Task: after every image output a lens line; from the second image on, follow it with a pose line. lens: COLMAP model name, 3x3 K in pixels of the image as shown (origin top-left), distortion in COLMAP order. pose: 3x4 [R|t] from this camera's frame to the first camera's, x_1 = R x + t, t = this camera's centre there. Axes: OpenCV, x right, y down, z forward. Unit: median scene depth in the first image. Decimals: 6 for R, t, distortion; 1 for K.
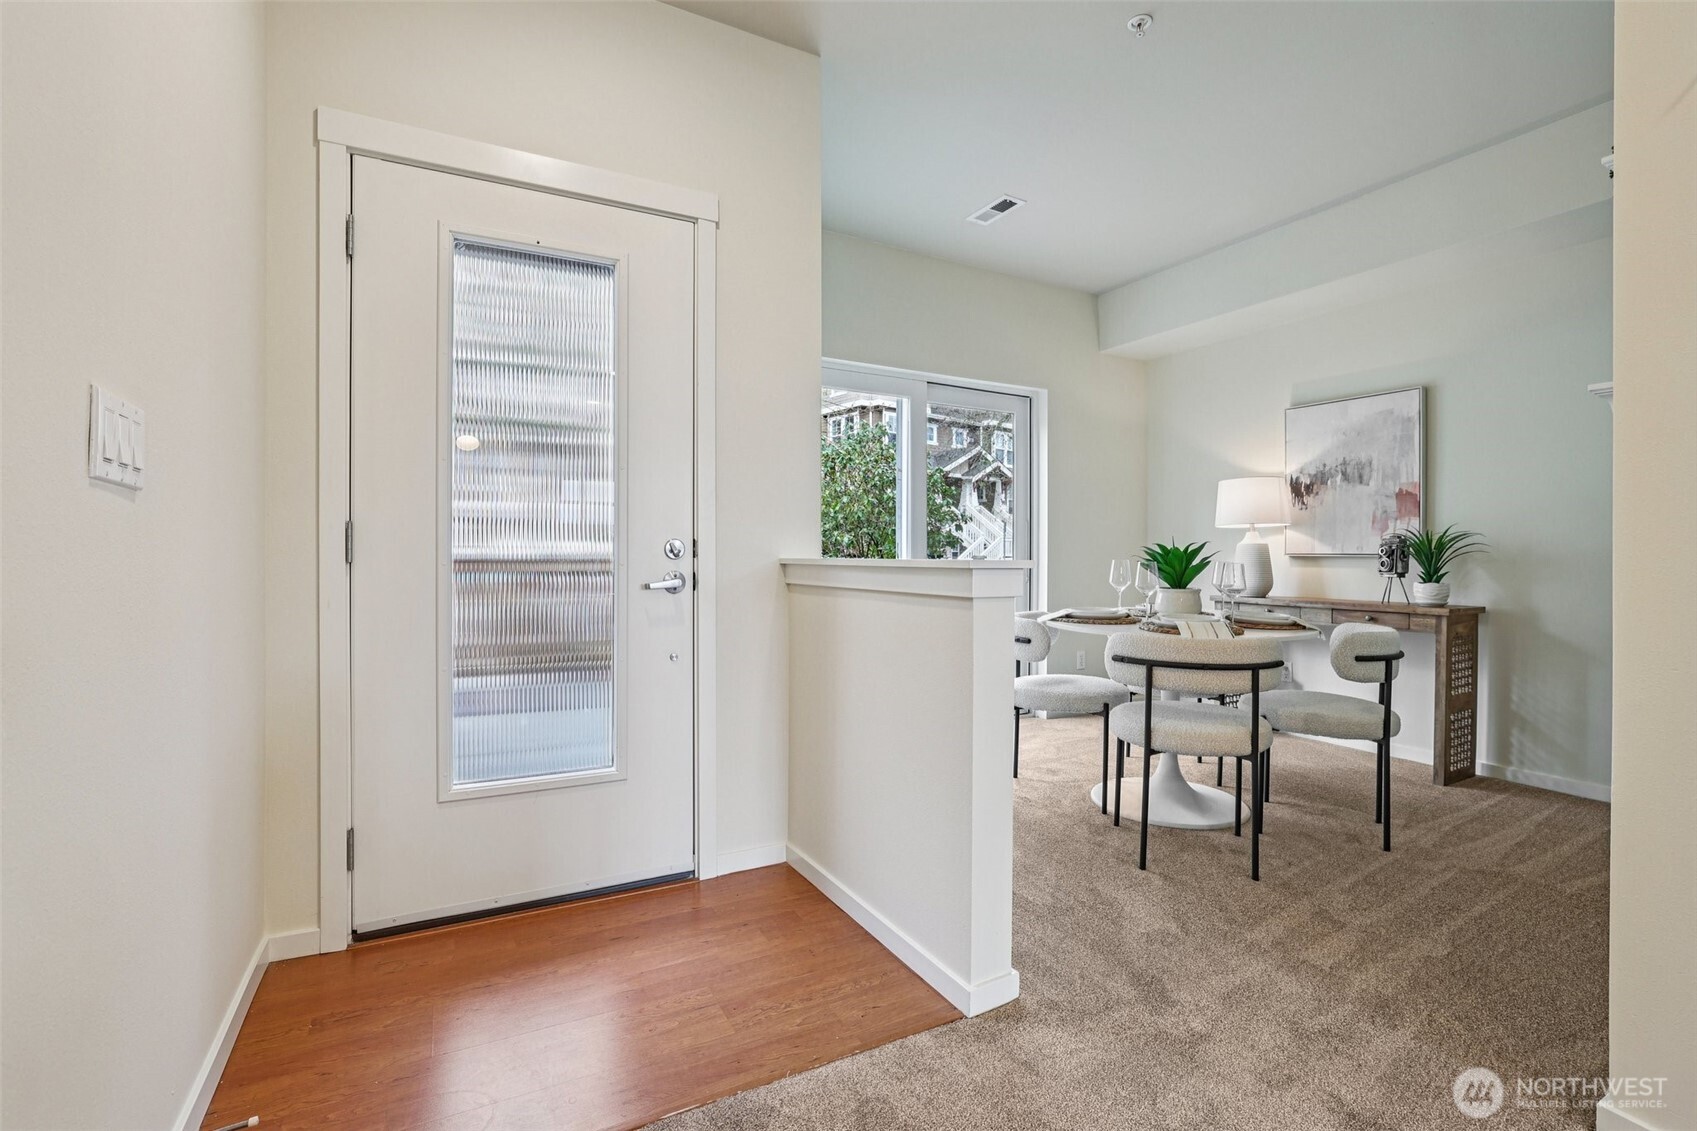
lens RADIAL K [[760.6, 0, 845.4], [0, 760.6, 563.9], [0, 0, 1]] dist [-0.002678, 0.000168]
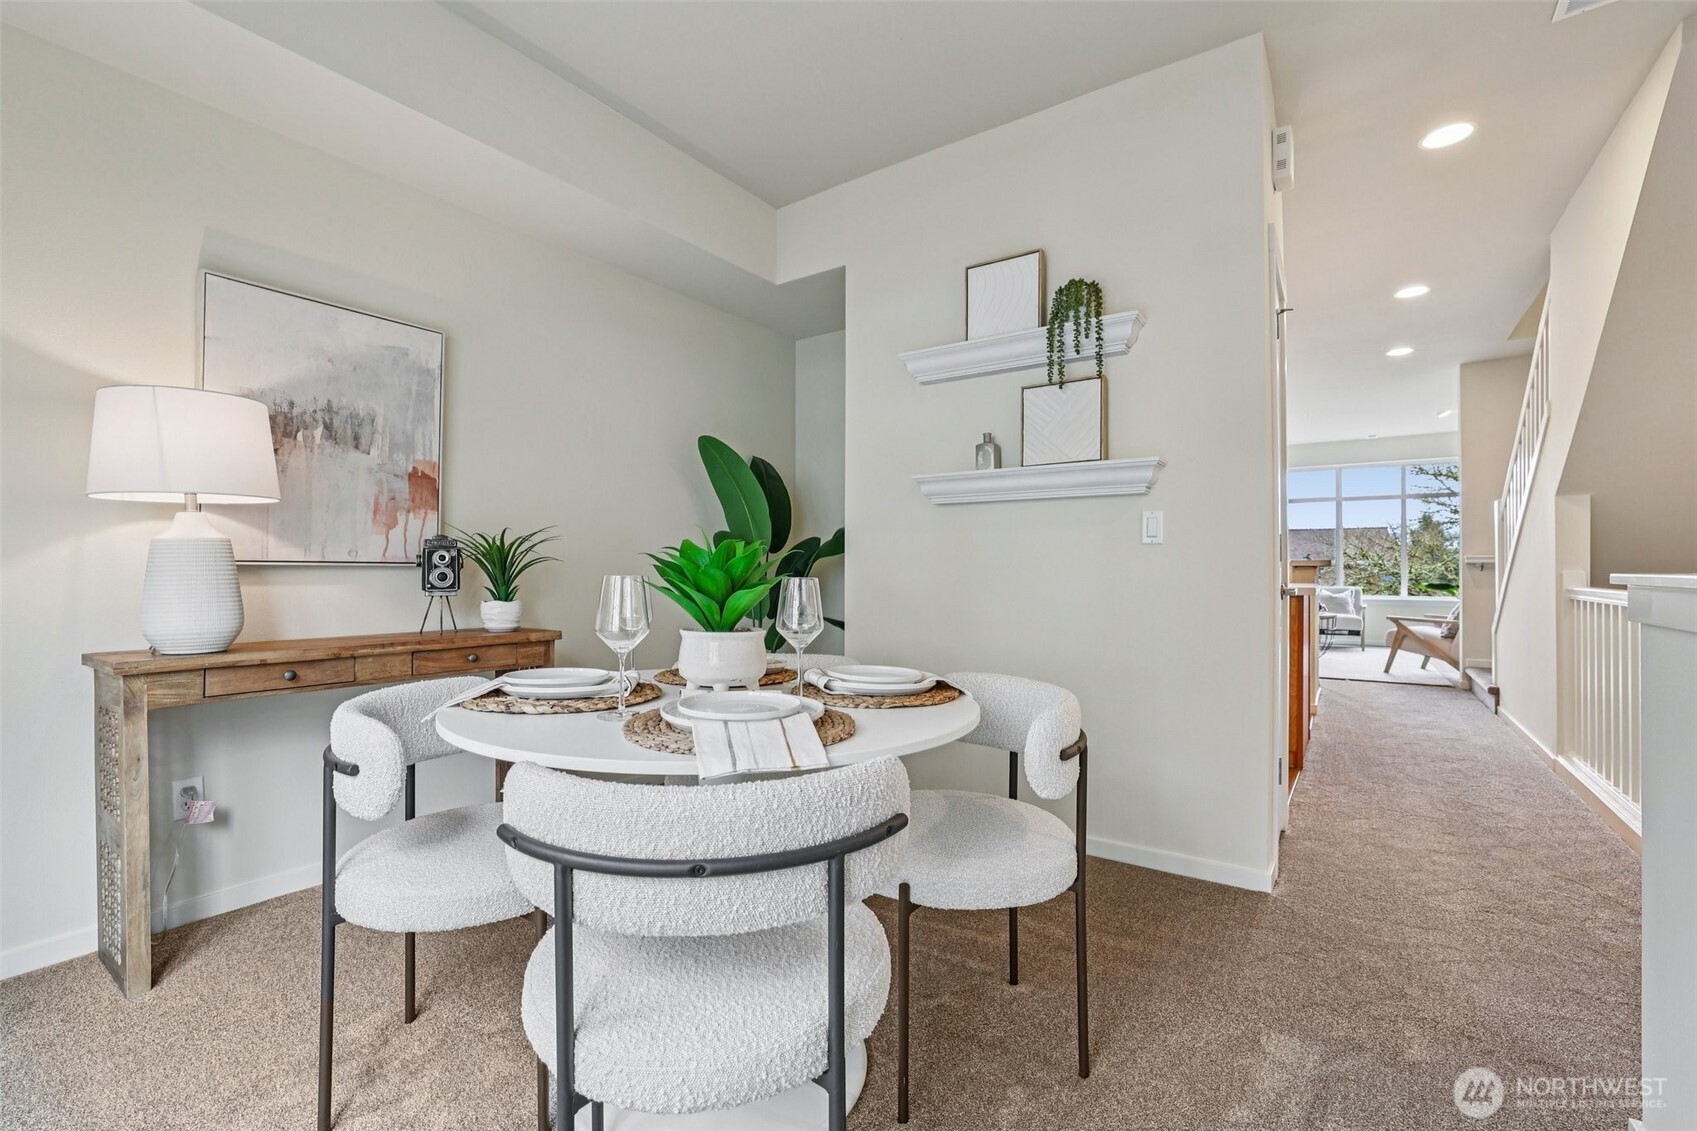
lens RADIAL K [[760.6, 0, 845.6], [0, 760.6, 561.6], [0, 0, 1]] dist [-0.002678, 0.000168]
pose [[-0.459166, 0.002393, 0.888347, -0.063655], [0.005239, 0.999986, 0.000014, -0.010851], [-0.888335, 0.004661, -0.459173, 0.939647]]
